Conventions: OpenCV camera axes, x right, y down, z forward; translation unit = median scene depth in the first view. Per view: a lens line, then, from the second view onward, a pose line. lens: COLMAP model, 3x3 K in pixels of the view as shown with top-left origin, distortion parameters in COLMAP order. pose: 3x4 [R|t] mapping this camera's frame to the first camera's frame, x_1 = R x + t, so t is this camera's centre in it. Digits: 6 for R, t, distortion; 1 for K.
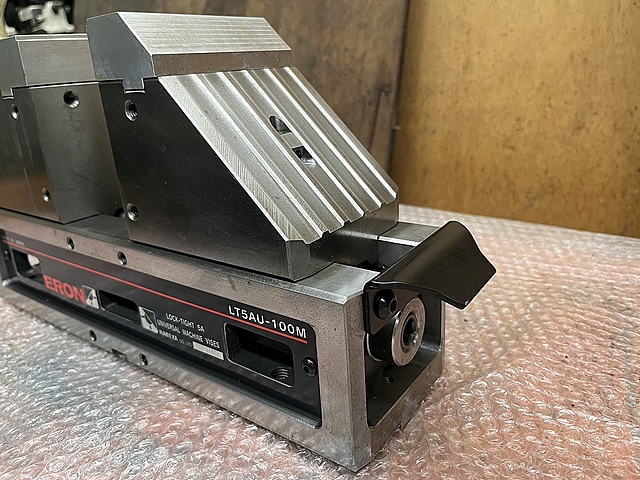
lens RADIAL K [[495.7, 0, 314.6], [0, 495.7, 236.2], [0, 0, 1]] dist [0.026054, -0.070802]
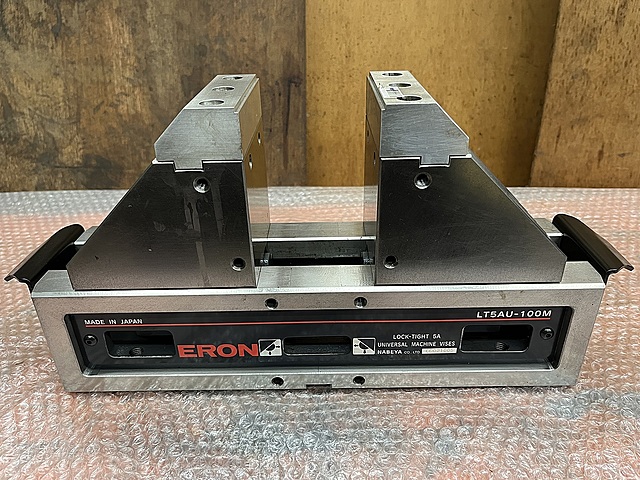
lens RADIAL K [[495.7, 0, 316.6], [0, 495.7, 241.6], [0, 0, 1]] dist [0.026054, -0.070802]
pose [[0.807004, -0.236046, 0.541319, -0.545293], [0.162223, 0.969988, 0.181126, -0.161492], [-0.567827, -0.058355, 0.821077, 0.073737]]
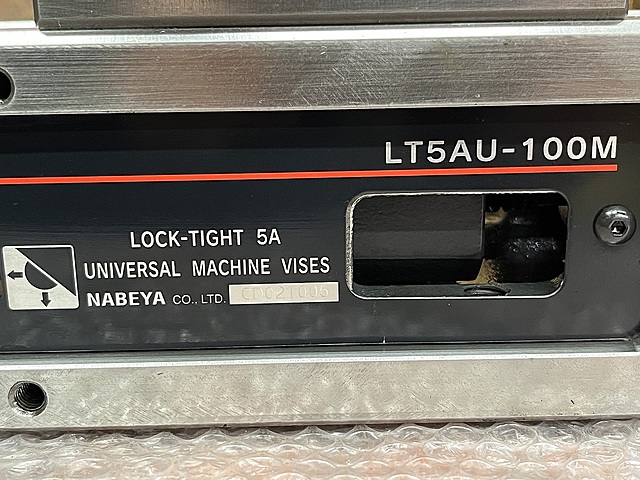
lens RADIAL K [[865.4, 0, 322.3], [0, 865.4, 238.2], [0, 0, 1]] dist [0.048270, 0.000000]
pose [[0.792493, -0.095805, 0.602309, -0.302915], [0.159033, 0.985880, -0.052432, 0.113519], [-0.588781, 0.137339, 0.796539, 0.208274]]
